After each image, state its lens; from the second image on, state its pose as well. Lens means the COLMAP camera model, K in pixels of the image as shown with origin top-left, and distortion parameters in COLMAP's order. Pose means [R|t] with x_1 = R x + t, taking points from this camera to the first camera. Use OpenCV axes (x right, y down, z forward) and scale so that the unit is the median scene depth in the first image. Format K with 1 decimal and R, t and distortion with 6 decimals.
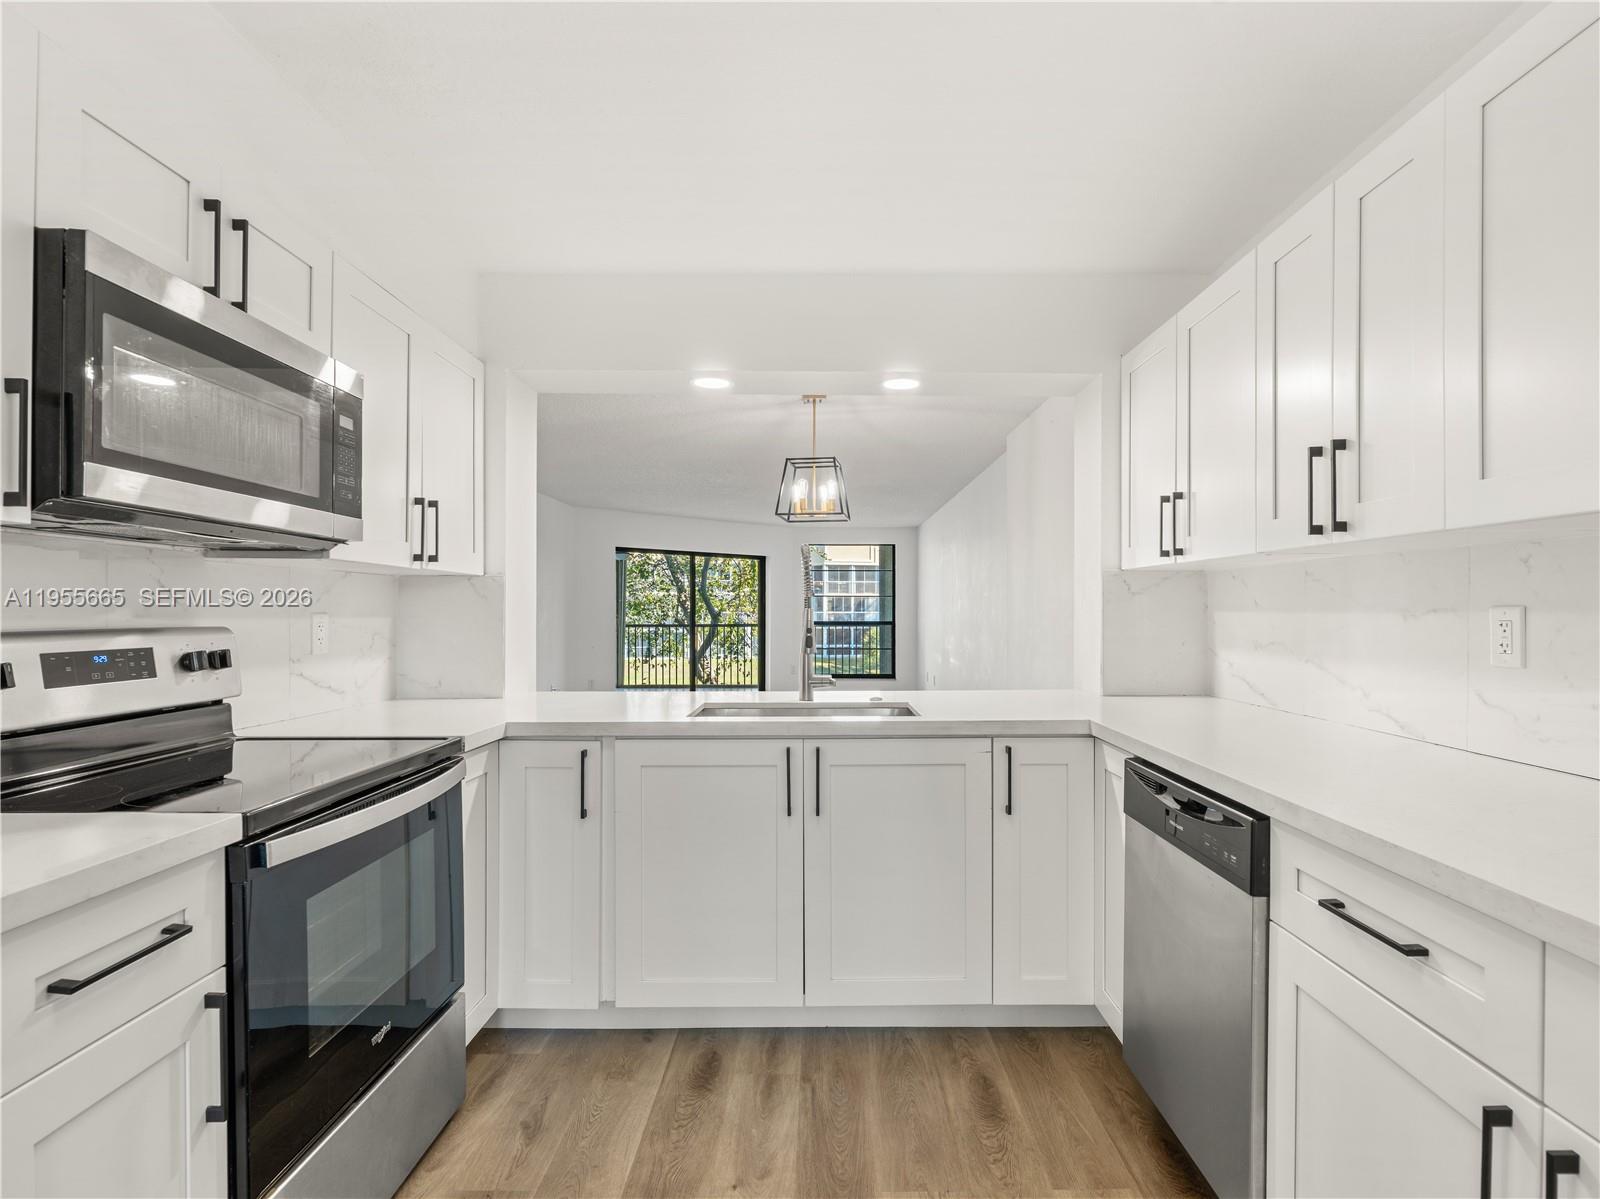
lens RADIAL K [[816.4, 0, 806.6], [0, 816.4, 617.5], [0, 0, 1]] dist [-0.003189, 0.000469]
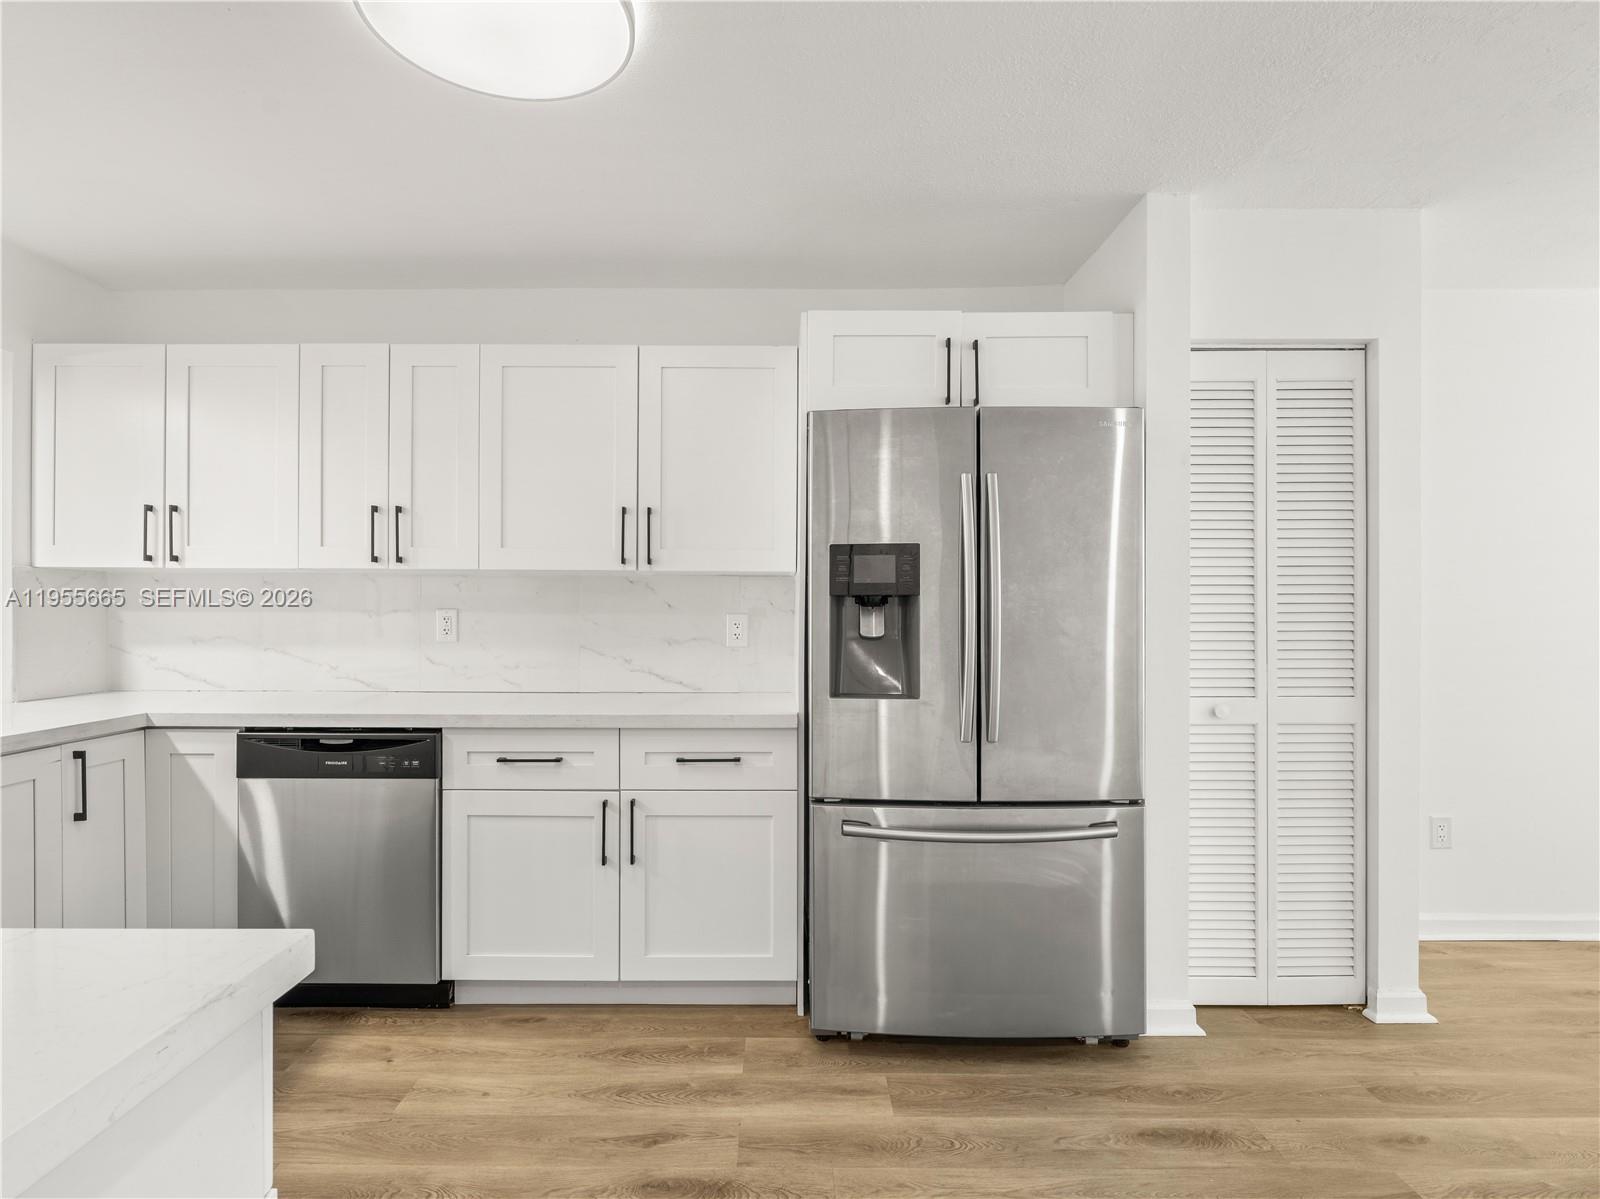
lens RADIAL K [[835.3, 0, 777.8], [0, 835.3, 607.3], [0, 0, 1]] dist [-0.003169, 0.000106]
pose [[0.001384, 0.007544, 0.999971, -0.759430], [0.005426, 0.999957, -0.007551, 0.000894], [-0.999984, 0.005436, 0.001343, 0.179656]]
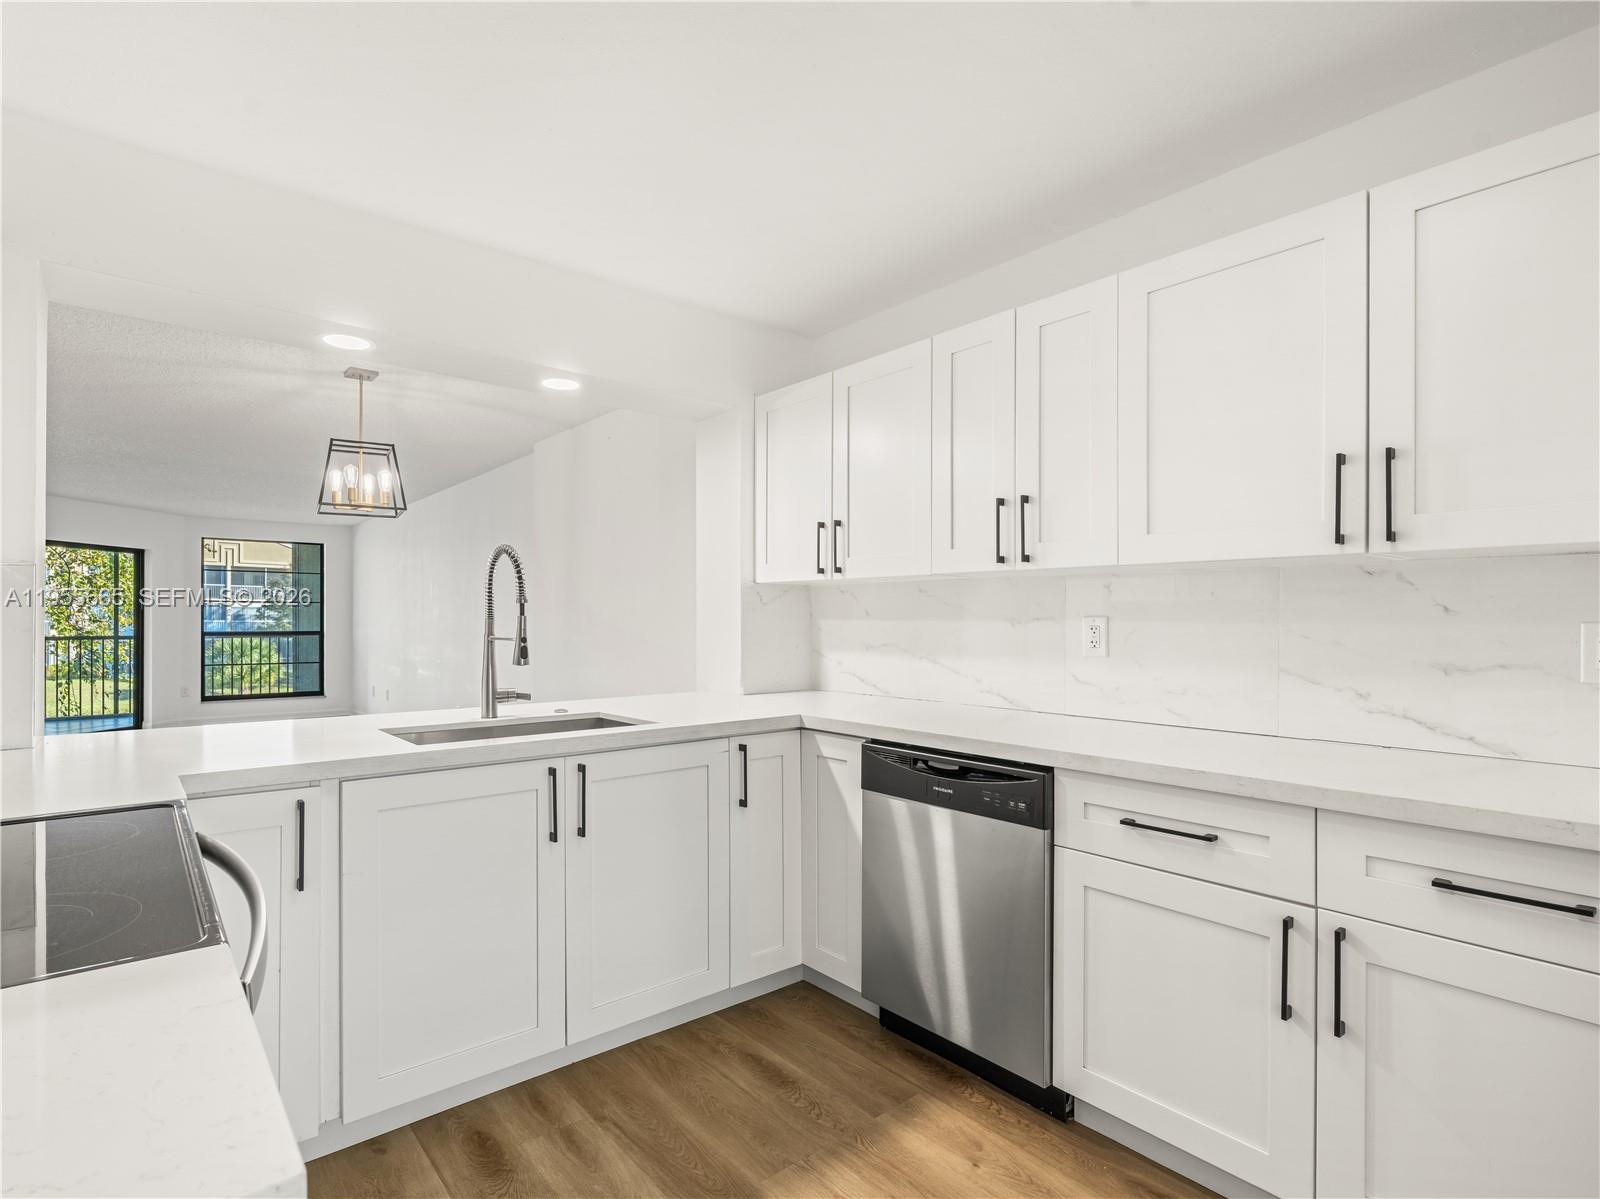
lens RADIAL K [[815.0, 0, 740.5], [0, 815.0, 619.8], [0, 0, 1]] dist [-0.005275, -0.000056]
pose [[0.788660, 0.001985, 0.614827, -0.431820], [0.002886, 0.999972, -0.006932, 0.001013], [-0.614823, 0.007241, 0.788632, 0.155069]]
